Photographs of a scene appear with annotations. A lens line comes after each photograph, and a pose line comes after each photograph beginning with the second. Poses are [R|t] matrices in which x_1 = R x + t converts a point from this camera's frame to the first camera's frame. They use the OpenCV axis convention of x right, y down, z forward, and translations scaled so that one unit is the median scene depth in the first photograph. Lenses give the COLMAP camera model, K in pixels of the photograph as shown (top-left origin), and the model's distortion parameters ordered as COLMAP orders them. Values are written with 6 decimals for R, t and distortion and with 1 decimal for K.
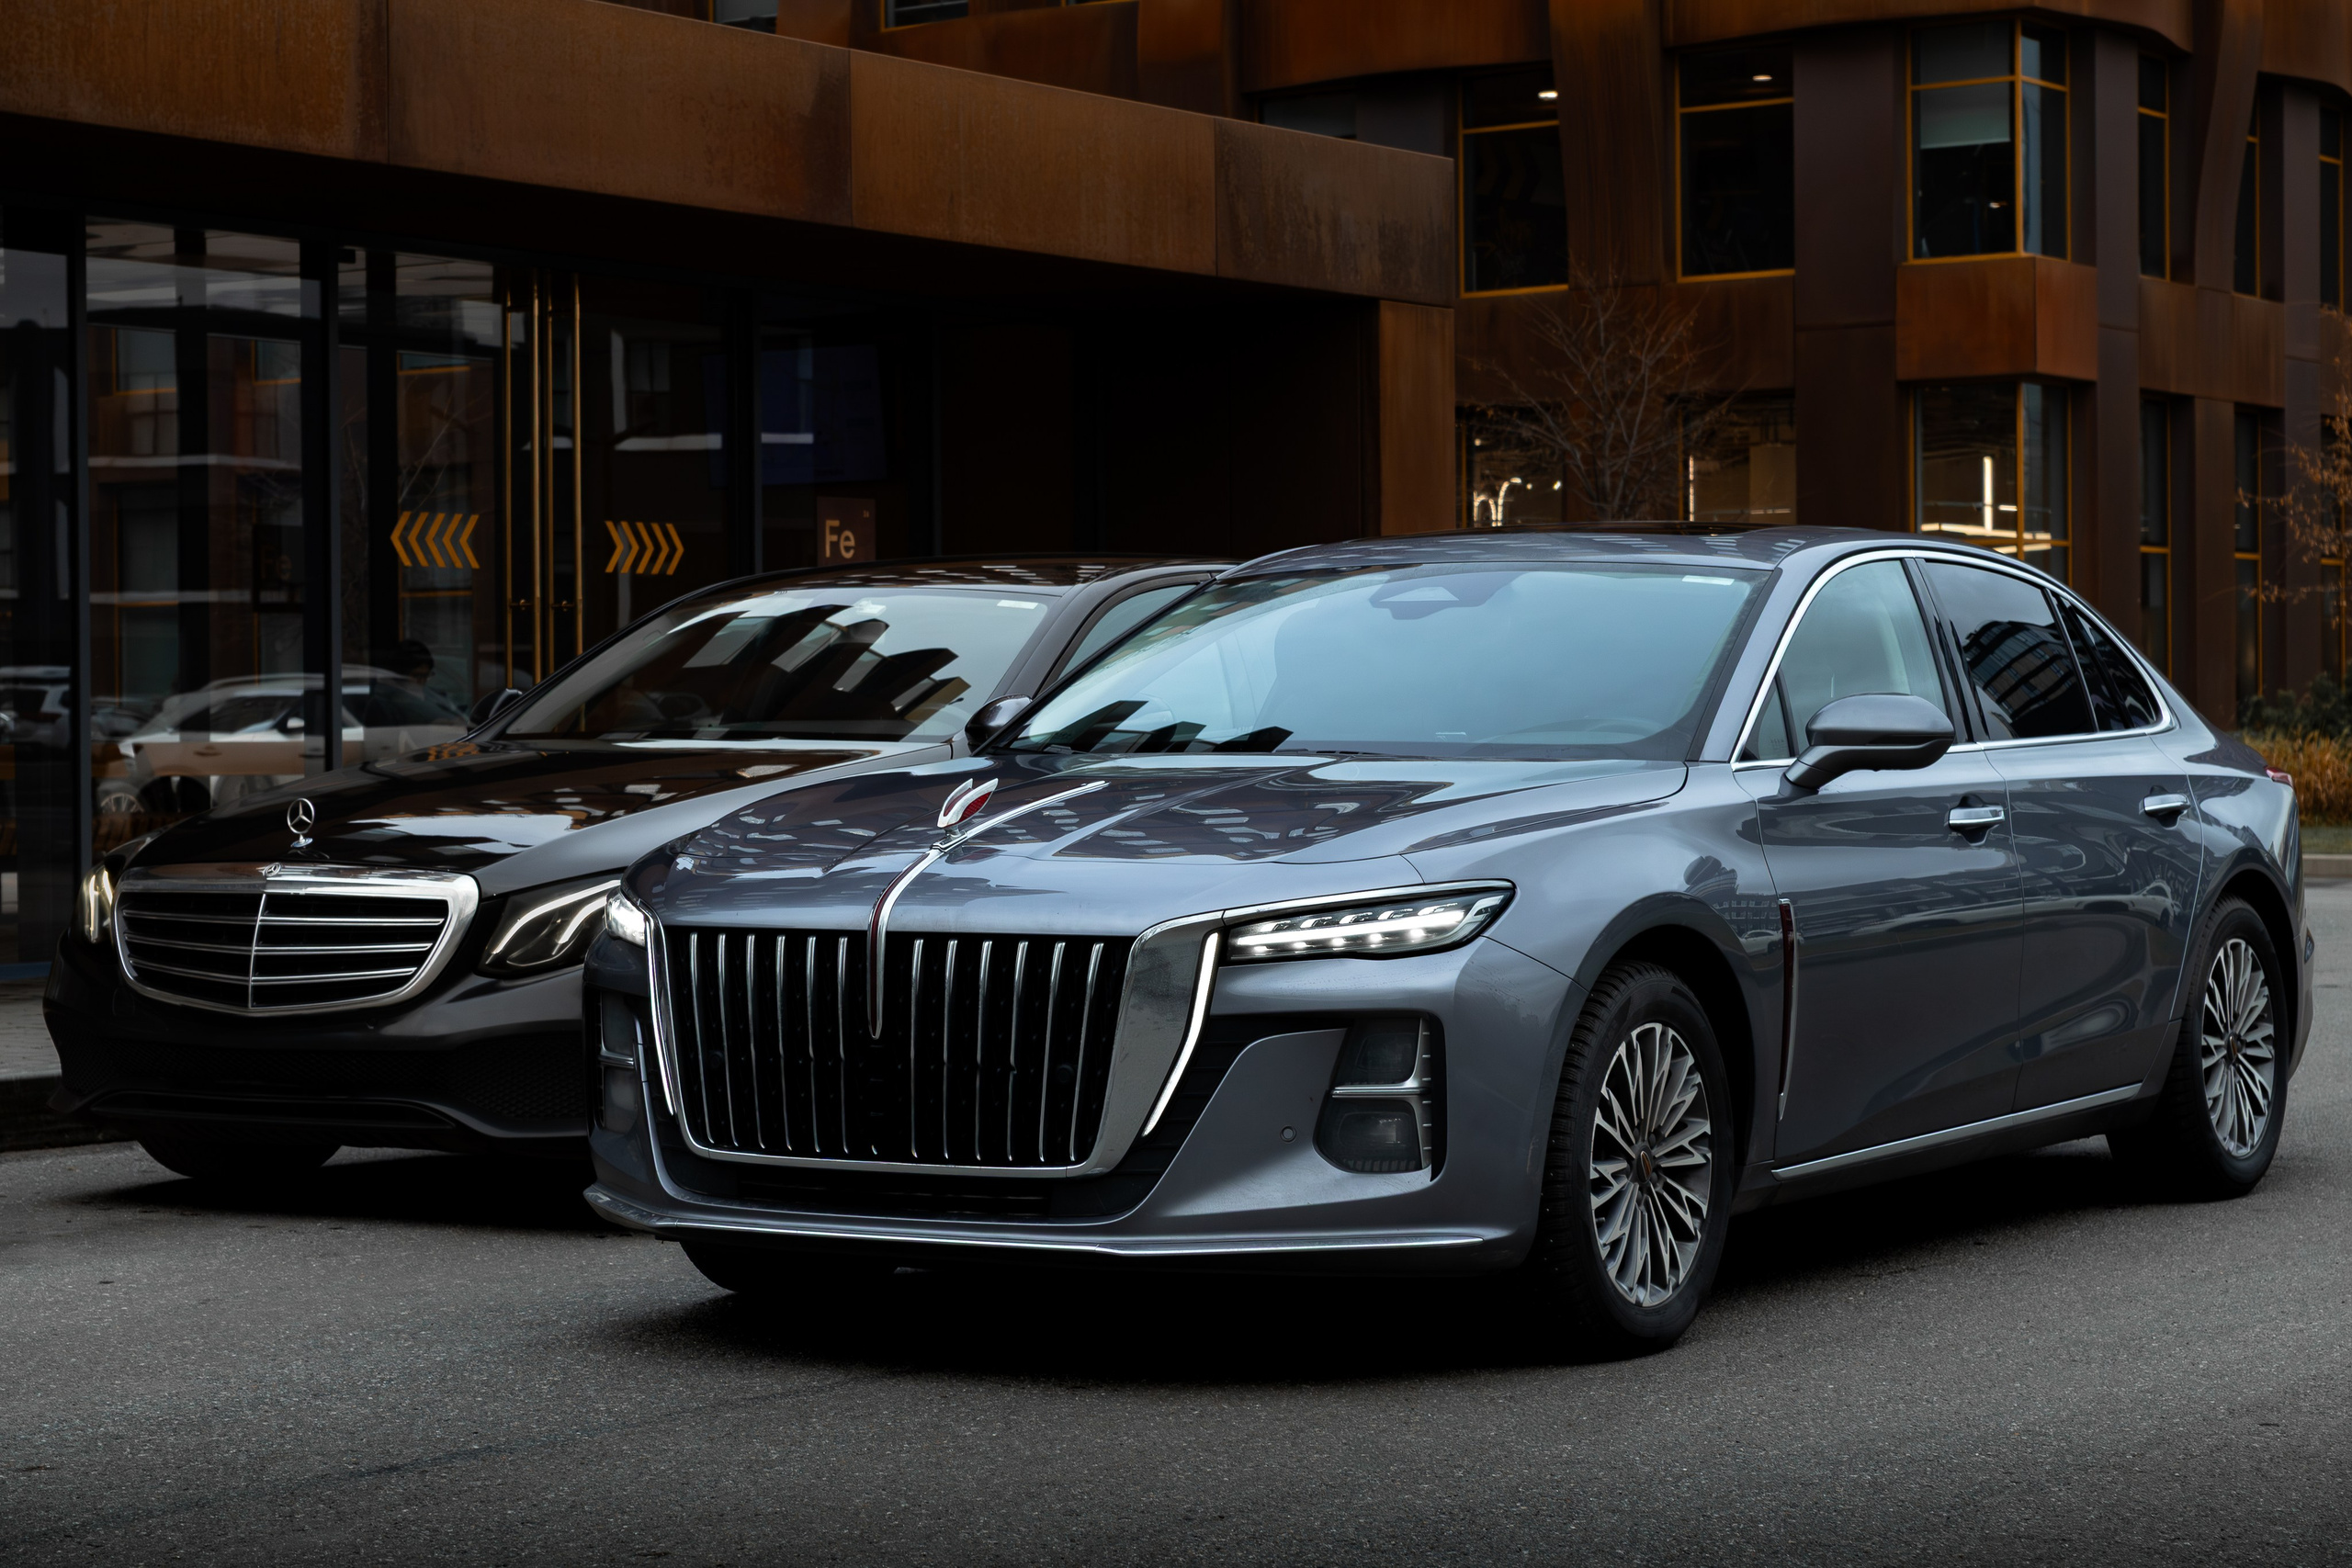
lens RADIAL K [[4993.6, 0, 1176.0], [0, 4993.6, 784.0], [0, 0, 1]] dist [0.006256, 0.593993]
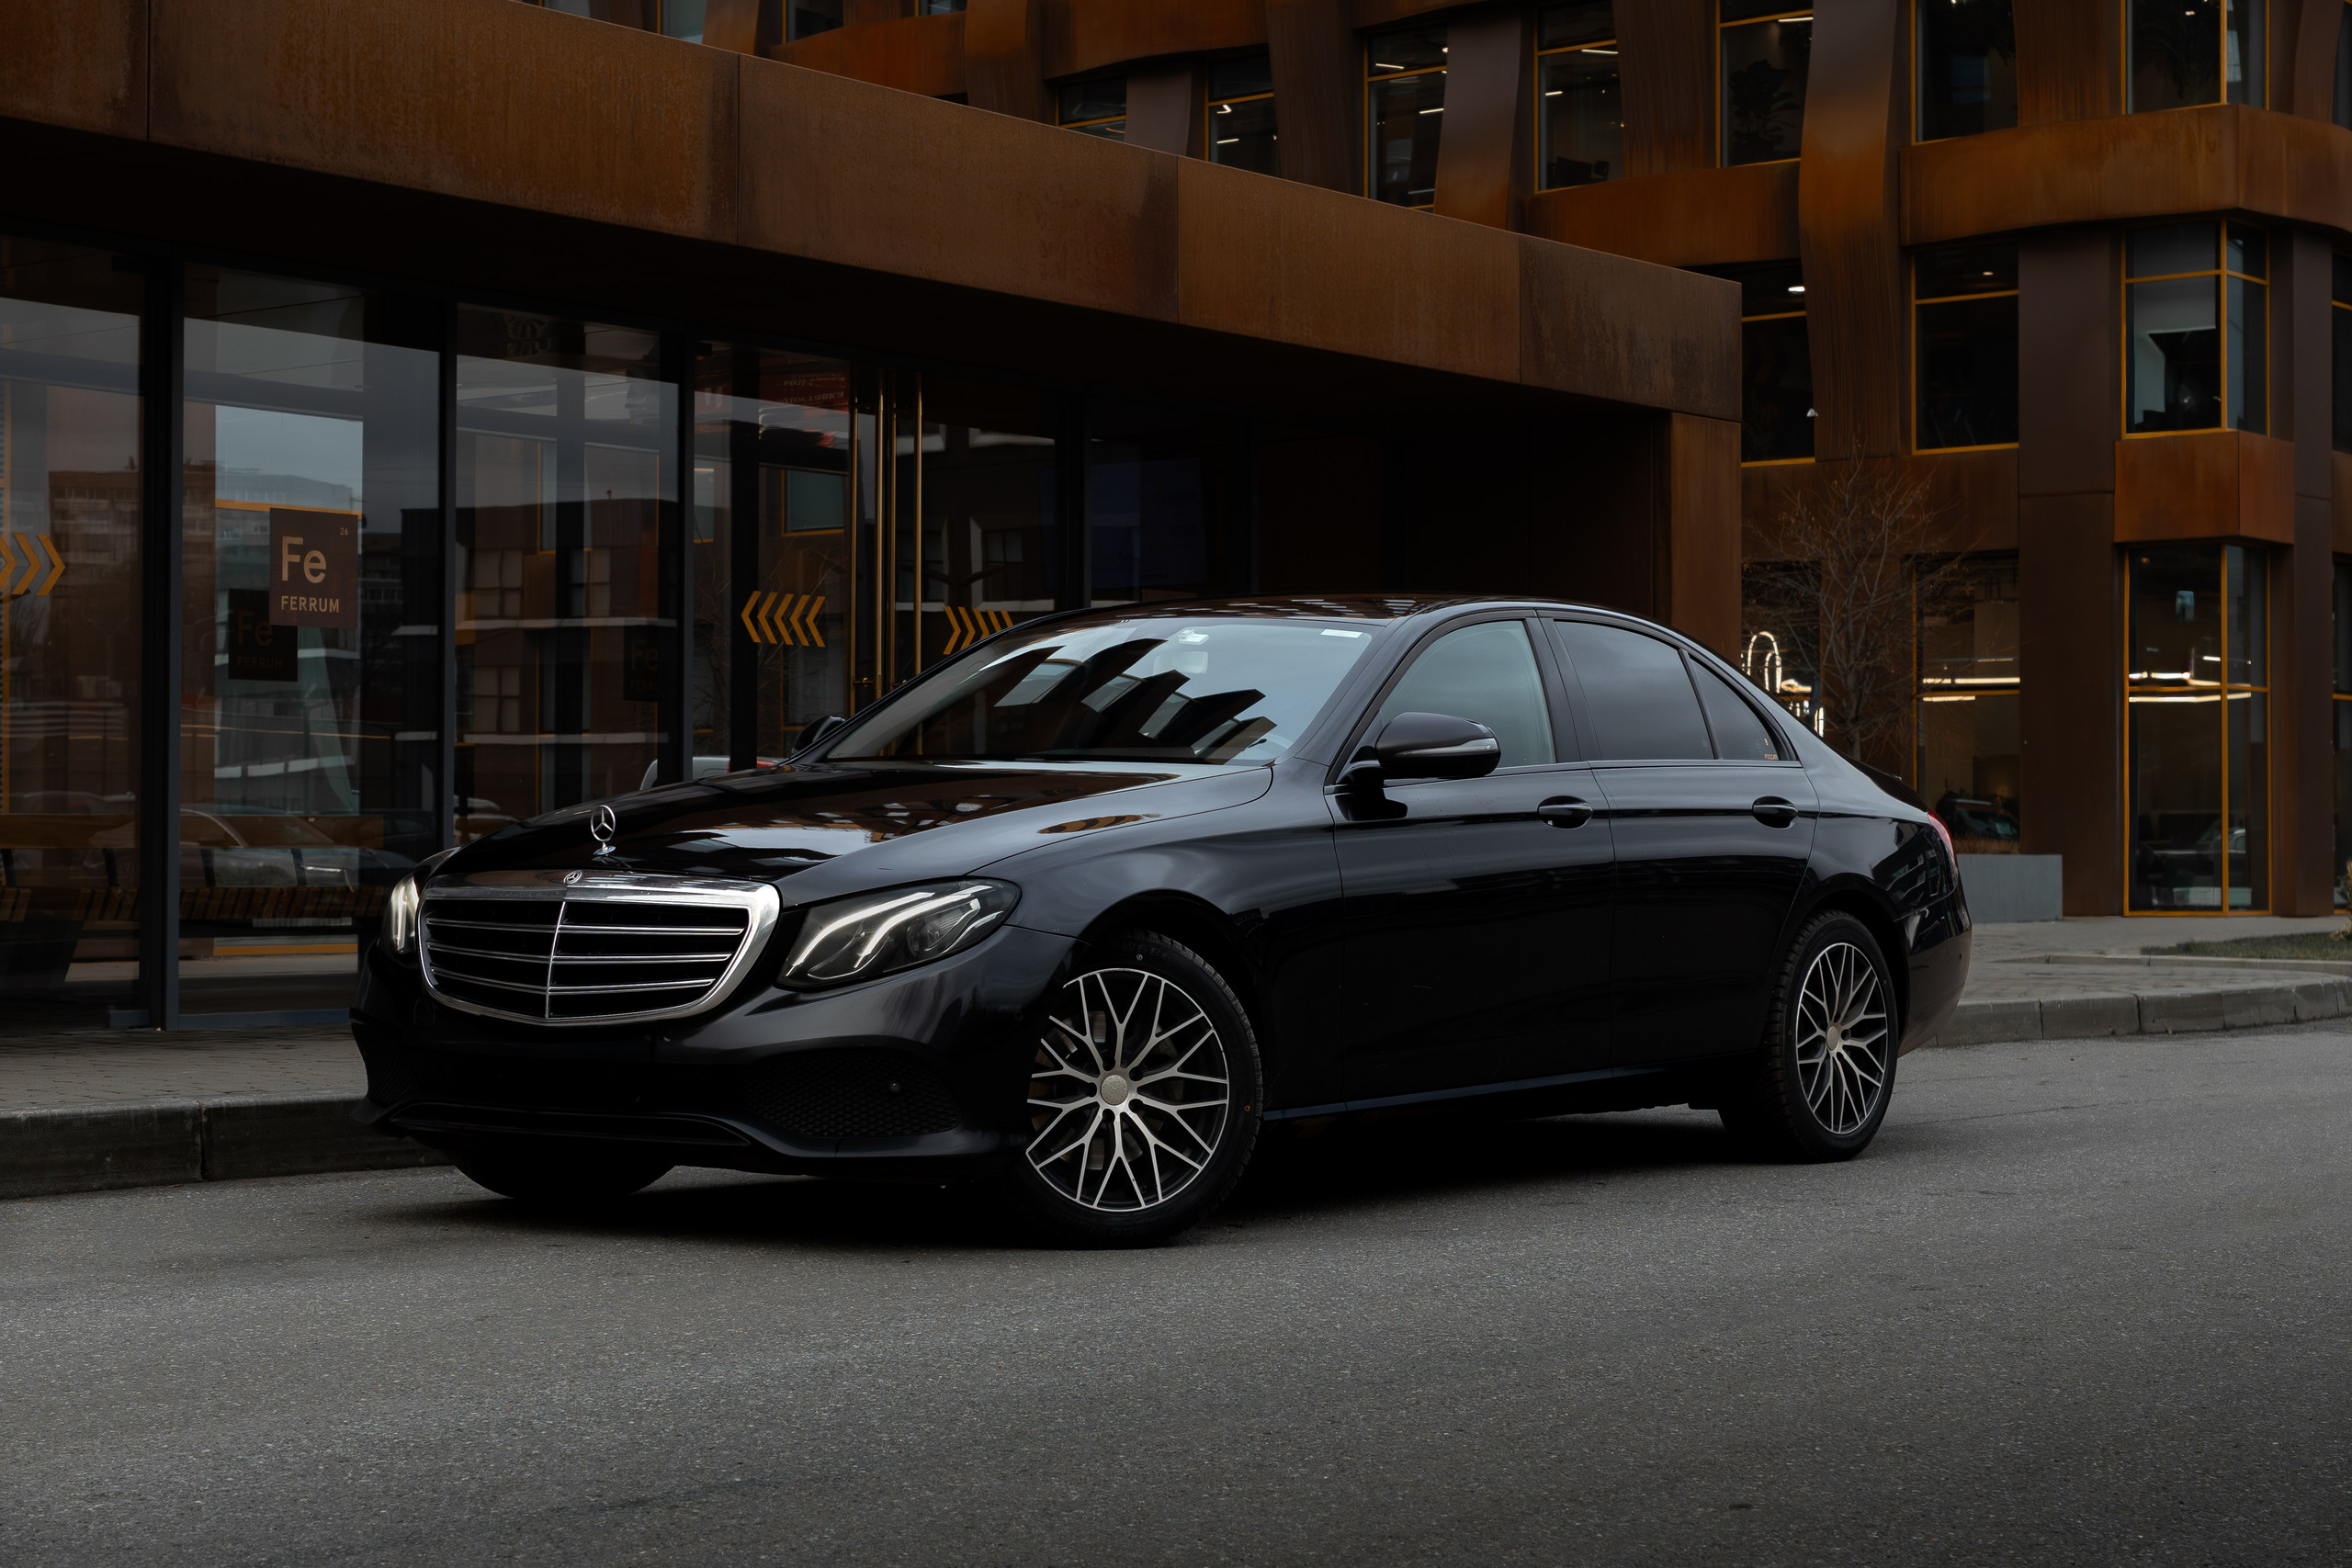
lens RADIAL K [[4275.8, 0, 1176.0], [0, 4275.8, 784.0], [0, 0, 1]] dist [-0.006087, 0.426614]
pose [[0.997896, 0.009437, -0.064146, -0.006284], [-0.011410, 0.999471, -0.030467, 0.012797], [0.063824, 0.031135, 0.997475, 0.099011]]
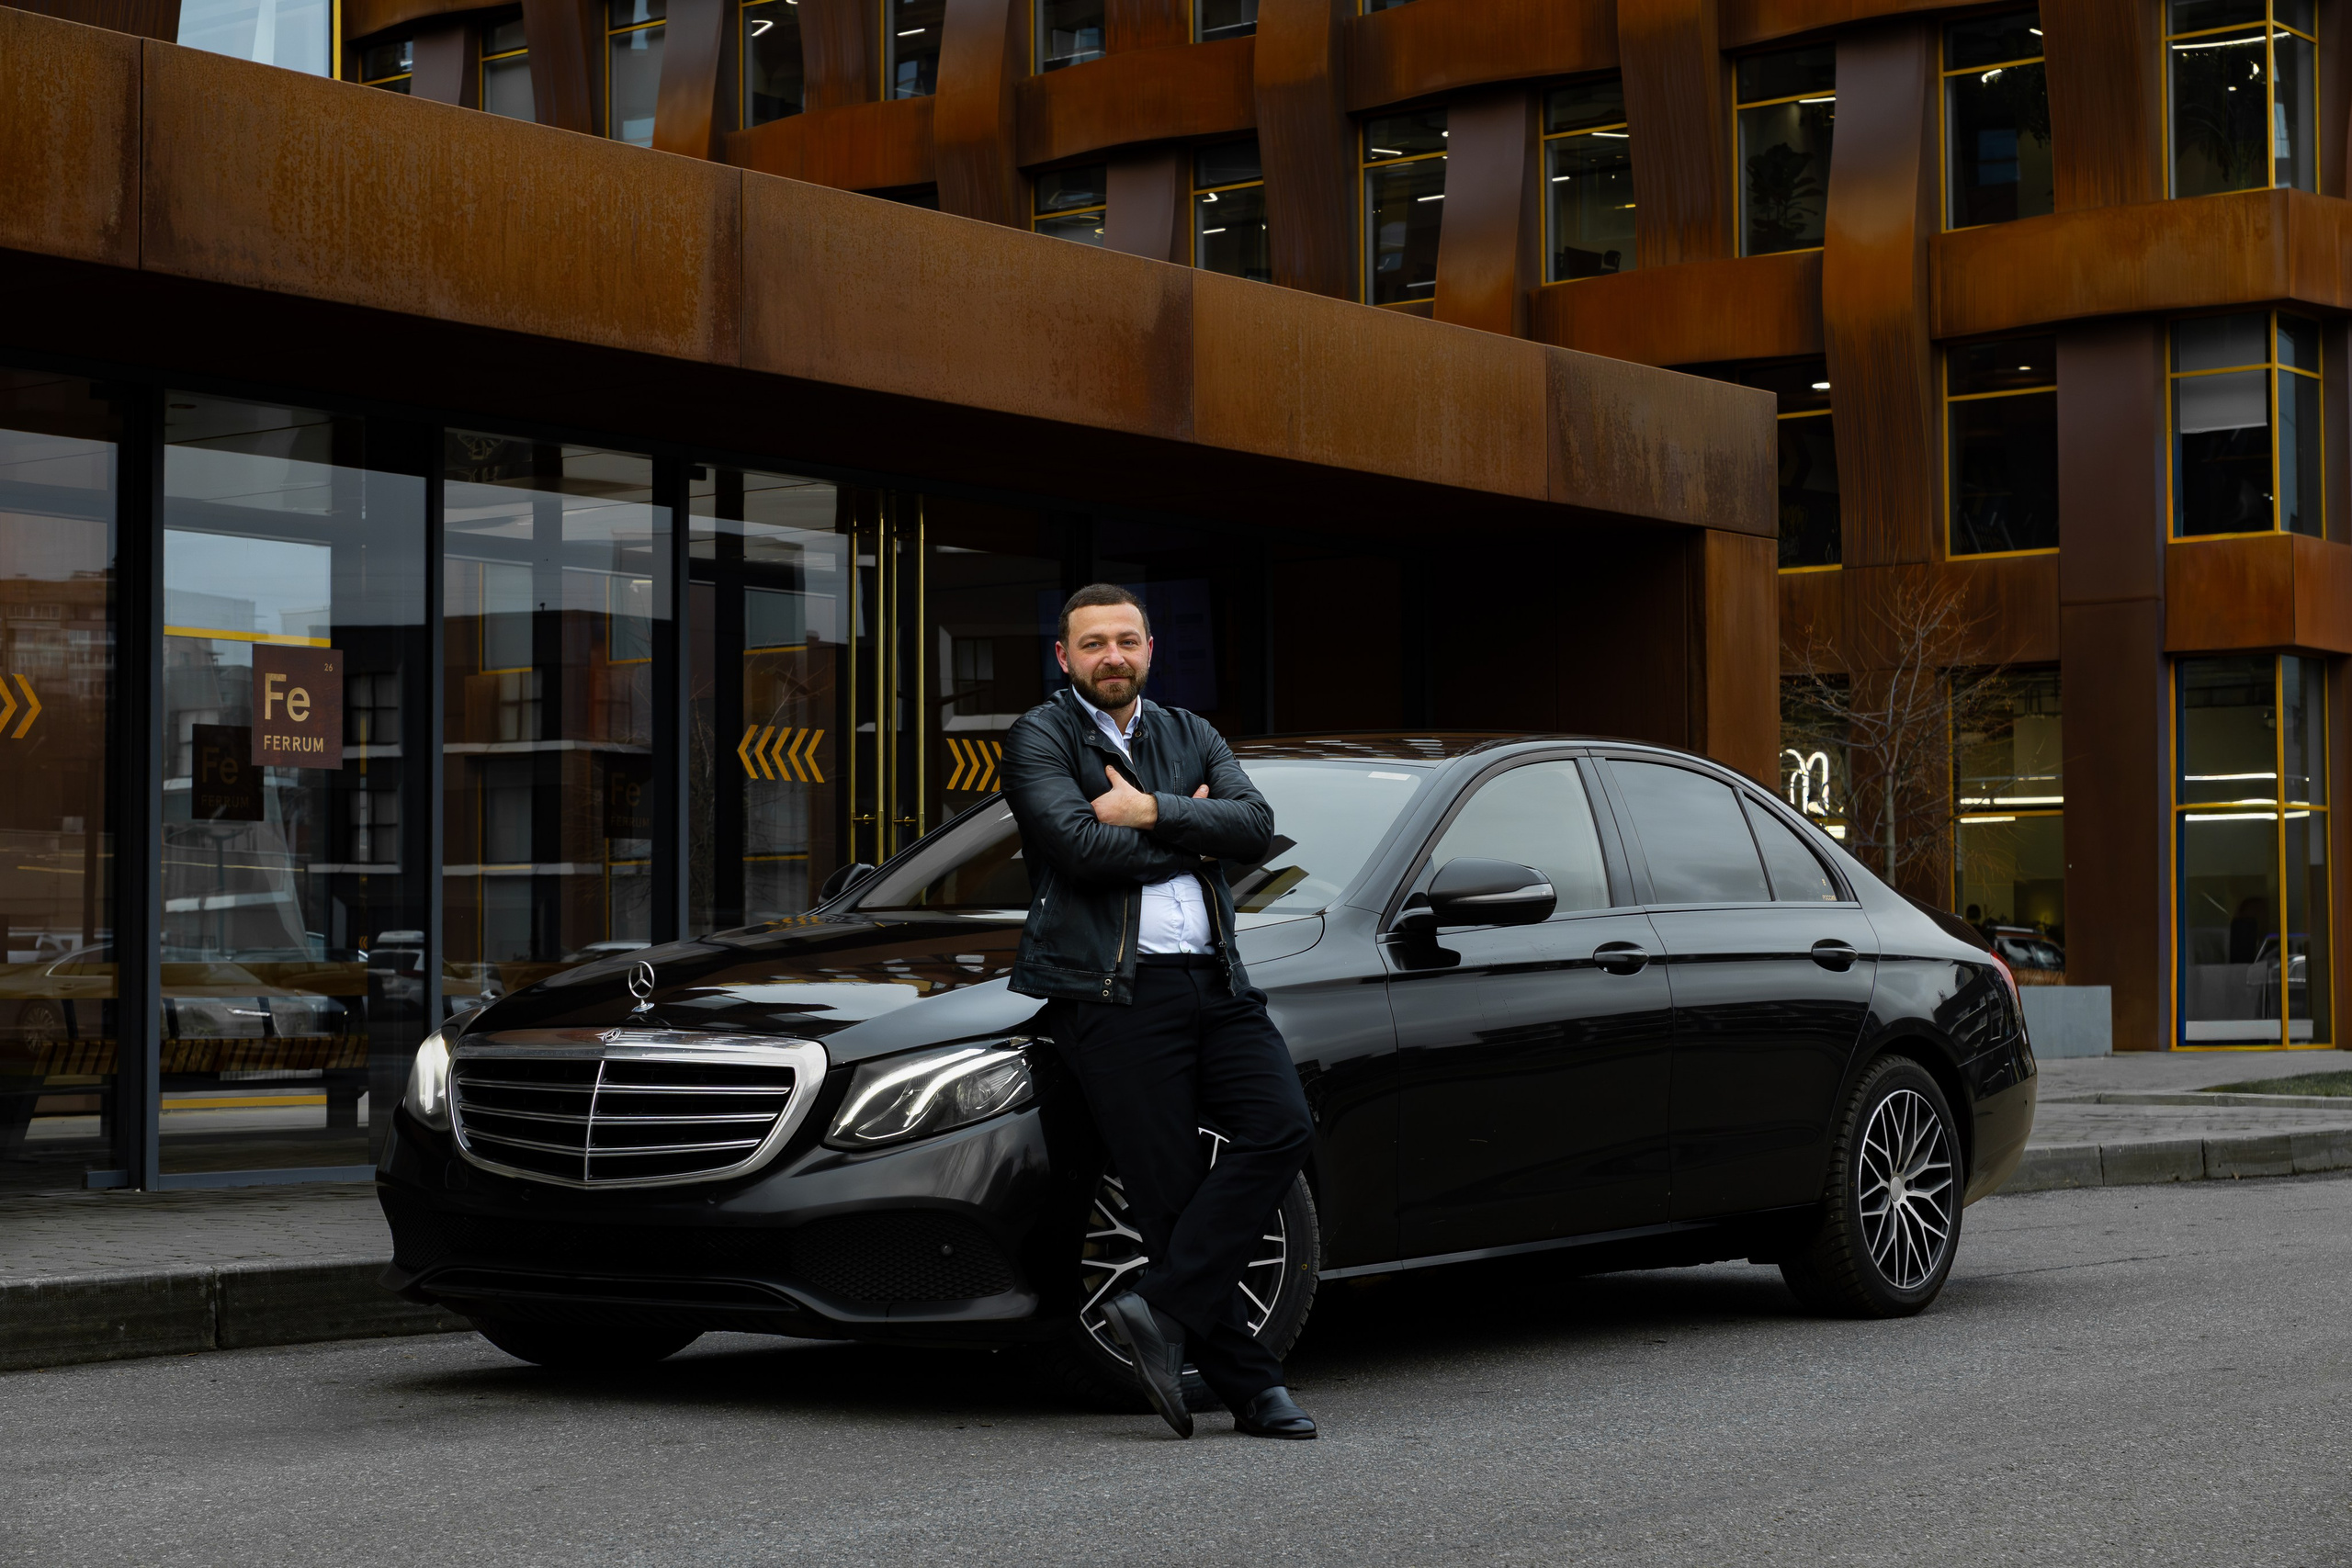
lens RADIAL K [[4595.7, 0, 1176.0], [0, 4595.7, 784.0], [0, 0, 1]] dist [-0.000199, 0.528371]
pose [[0.998262, 0.001370, -0.058908, -0.013225], [-0.004813, 0.998285, -0.058338, 0.011170], [0.058727, 0.058520, 0.996557, 0.075221]]
